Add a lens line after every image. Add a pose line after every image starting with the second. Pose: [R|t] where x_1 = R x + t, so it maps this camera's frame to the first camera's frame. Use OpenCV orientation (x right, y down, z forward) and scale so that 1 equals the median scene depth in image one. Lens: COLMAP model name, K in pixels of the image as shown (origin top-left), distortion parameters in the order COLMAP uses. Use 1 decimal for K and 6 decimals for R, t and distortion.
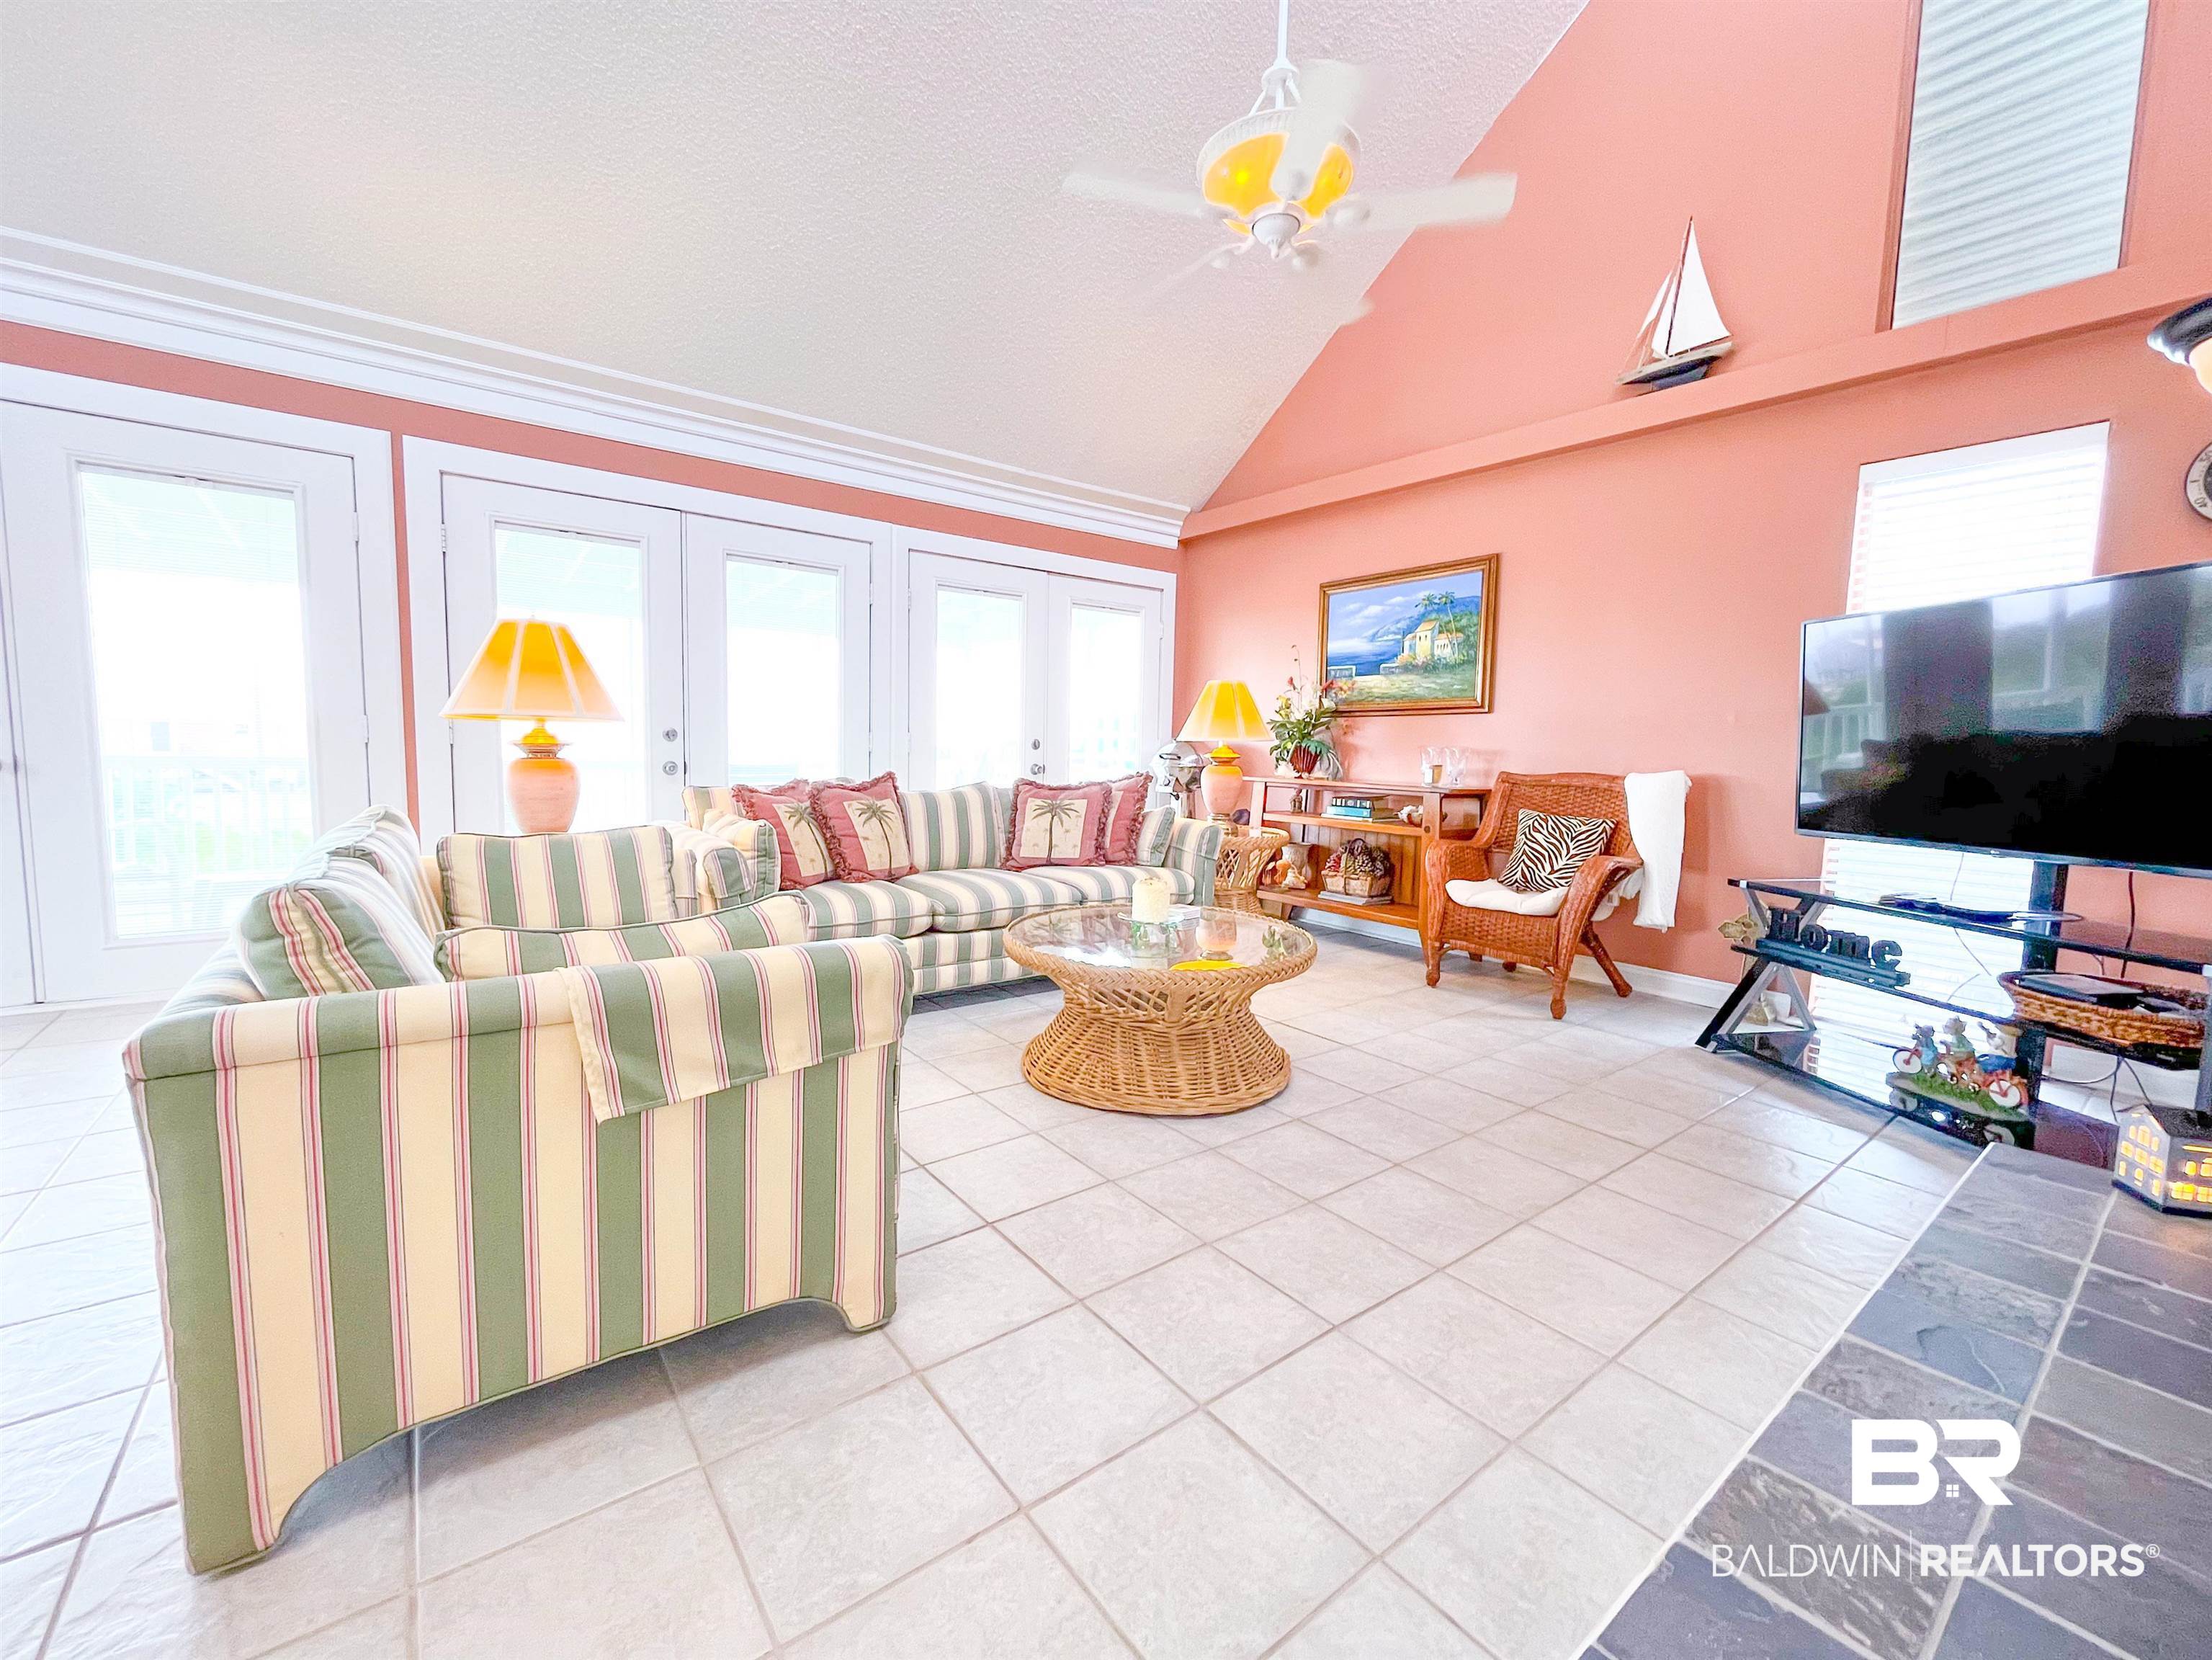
lens RADIAL K [[906.3, 0, 1104.1], [0, 906.3, 835.8], [0, 0, 1]] dist [-0.000309, -0.000308]
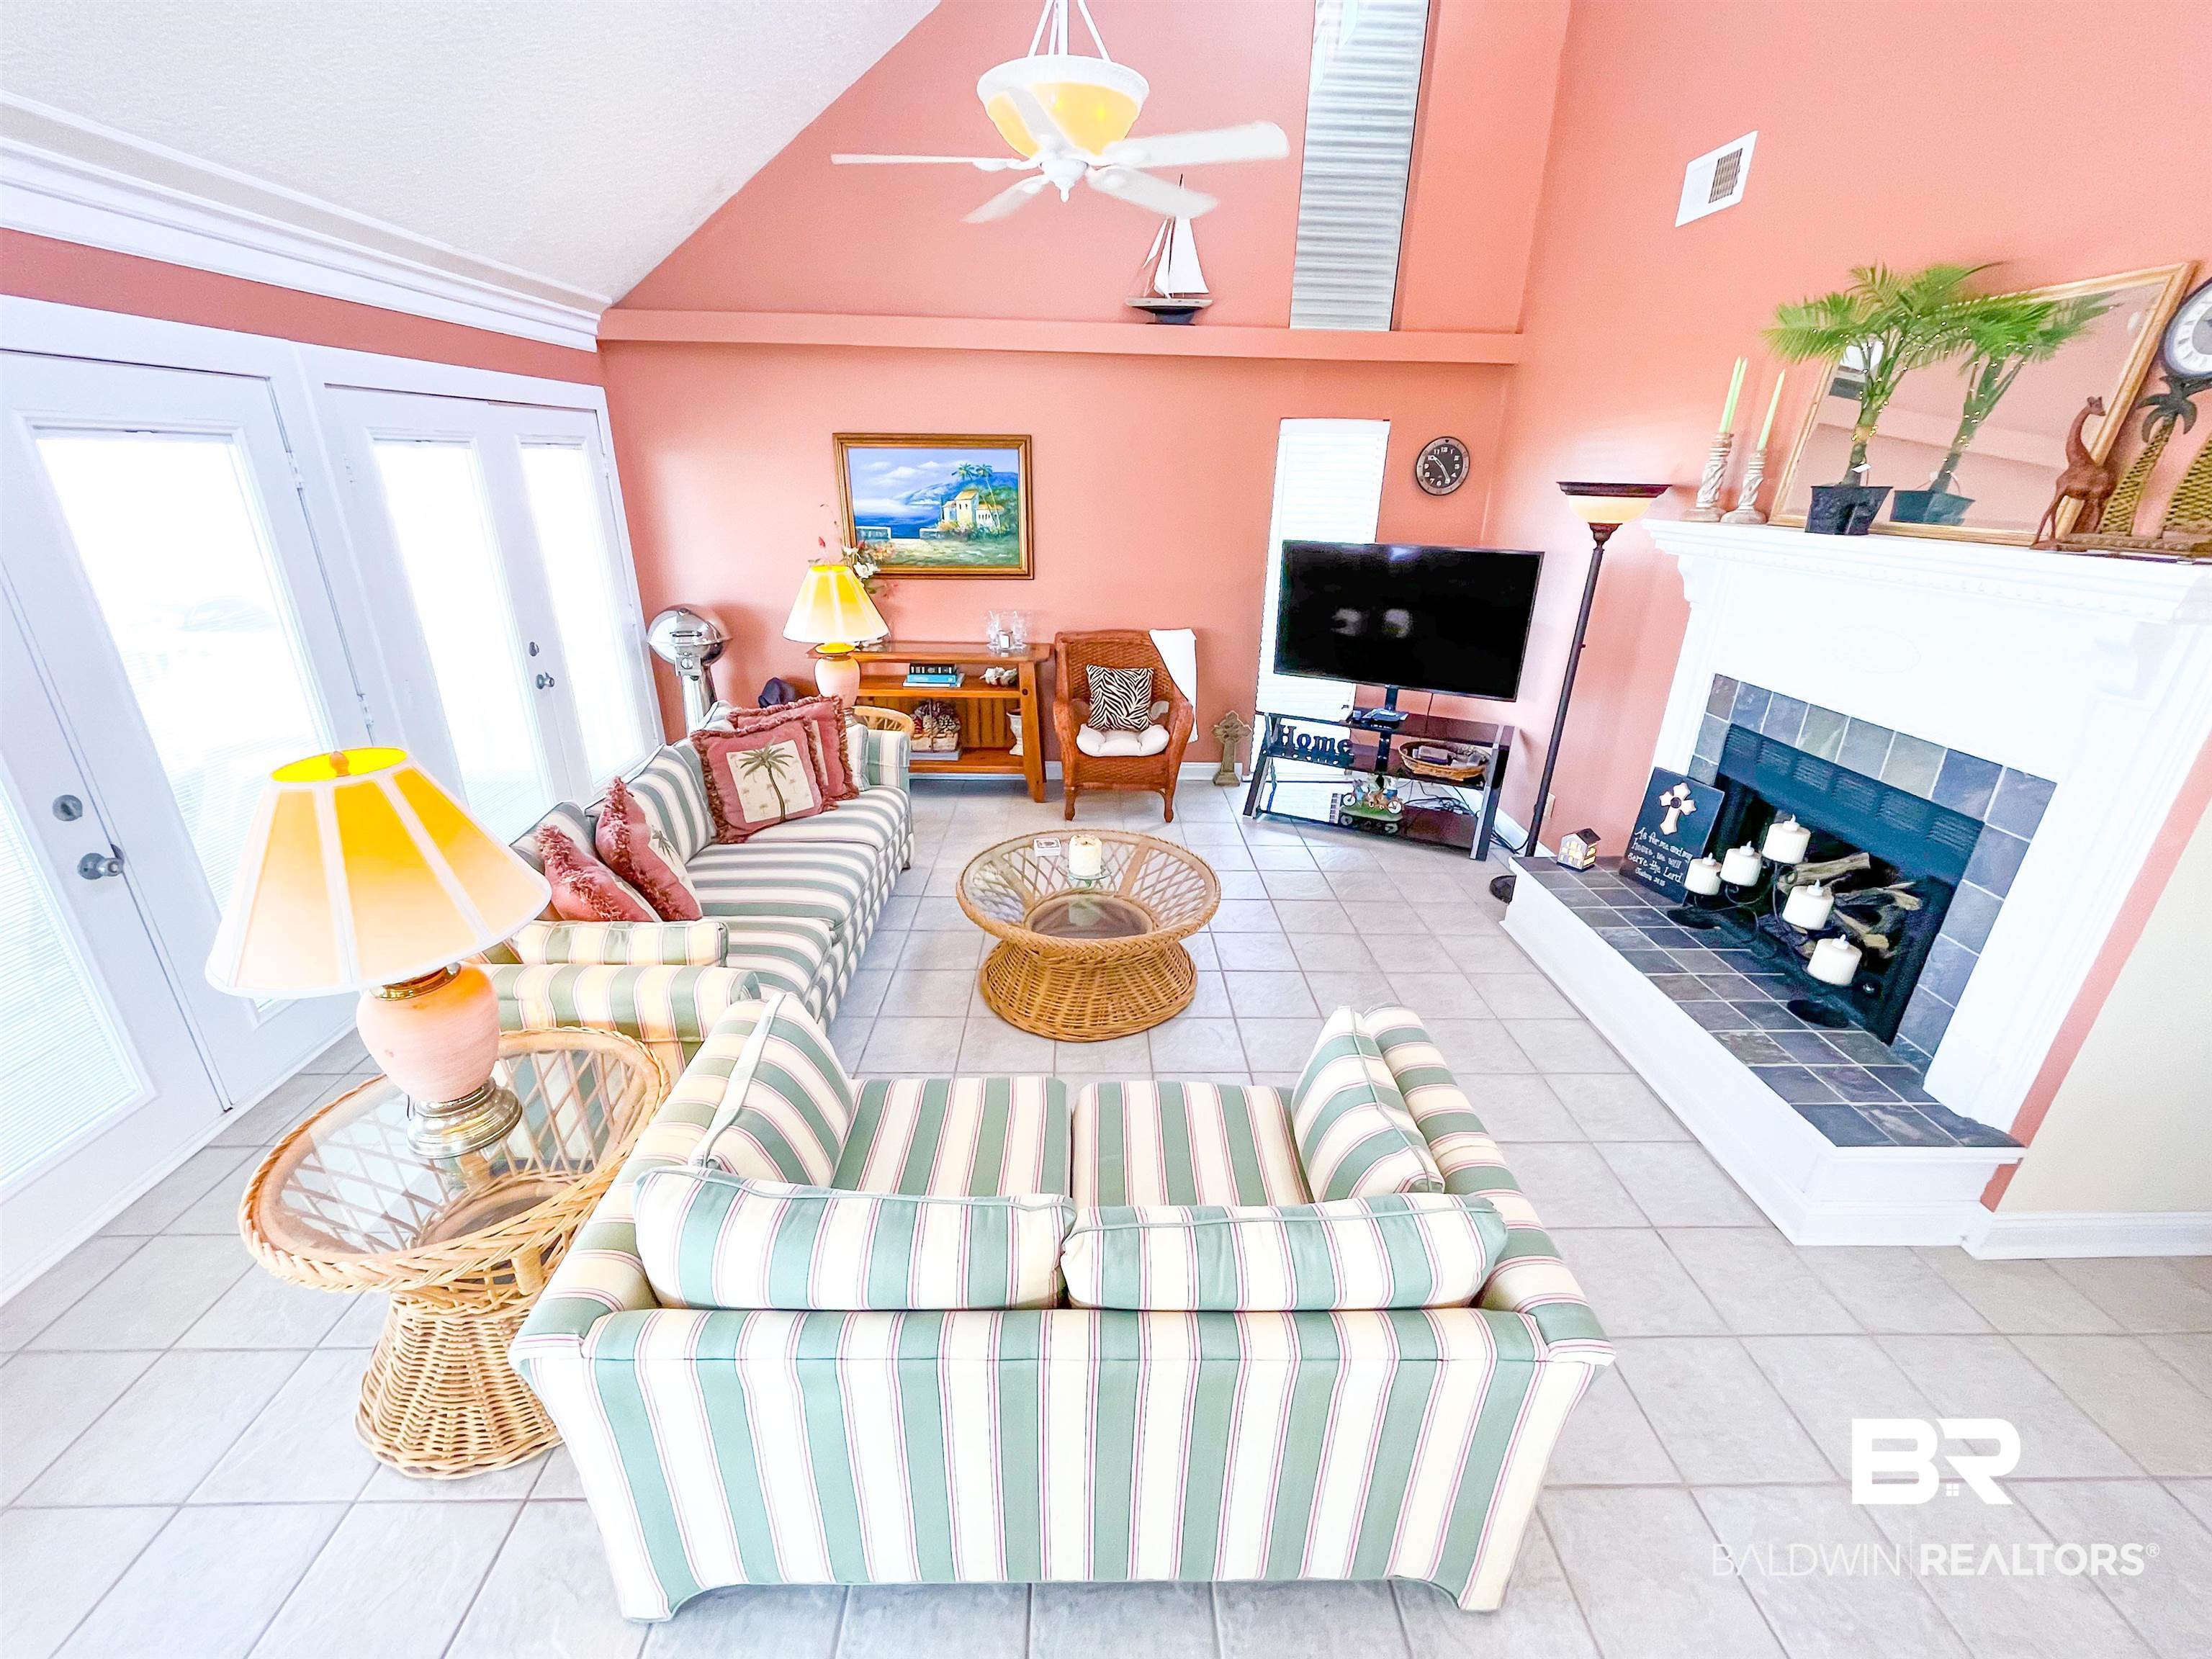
lens RADIAL K [[893.1, 0, 1101.9], [0, 893.1, 833.9], [0, 0, 1]] dist [0.001585, -0.003753]
pose [[0.592811, -0.319870, 0.739093, -0.474796], [0.076114, 0.935884, 0.343988, -0.212576], [-0.801737, -0.147665, 0.579149, 0.198897]]
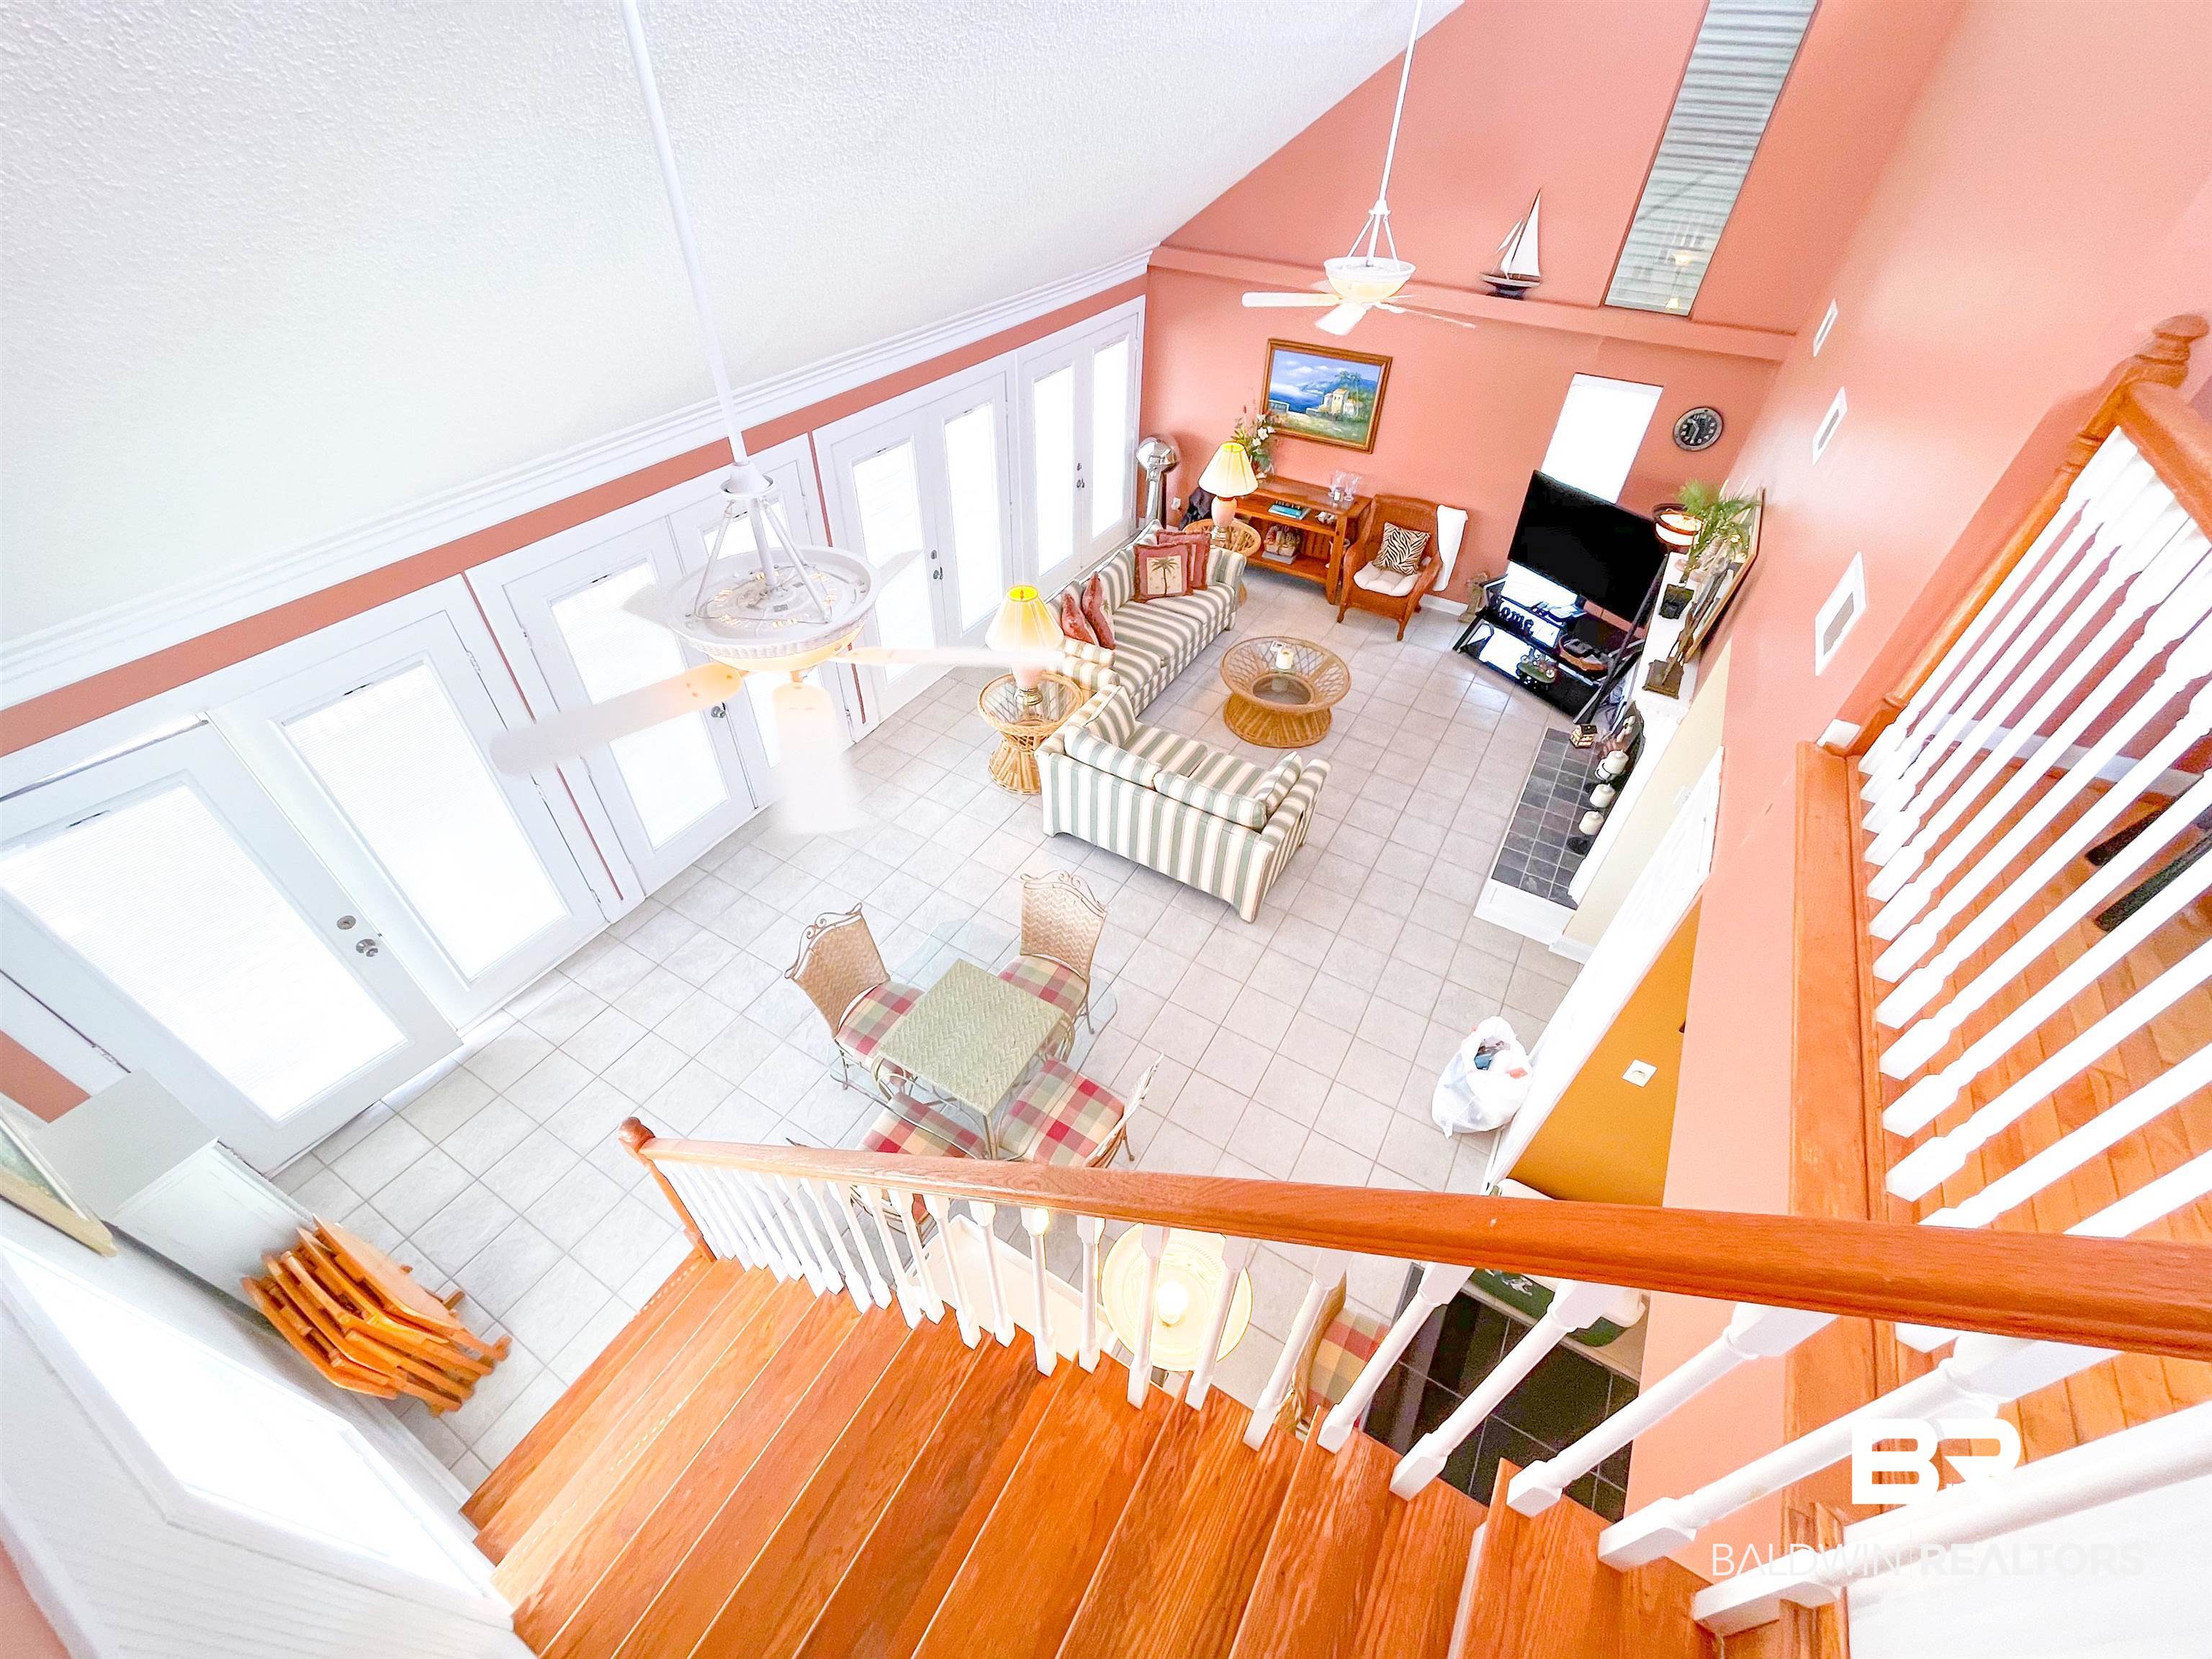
lens RADIAL K [[893.1, 0, 1101.9], [0, 893.1, 833.9], [0, 0, 1]] dist [0.001585, -0.003753]
pose [[0.929436, -0.254428, 0.267237, -0.694625], [0.037322, 0.785360, 0.617913, -0.631132], [-0.367092, -0.564337, 0.739437, -0.496428]]
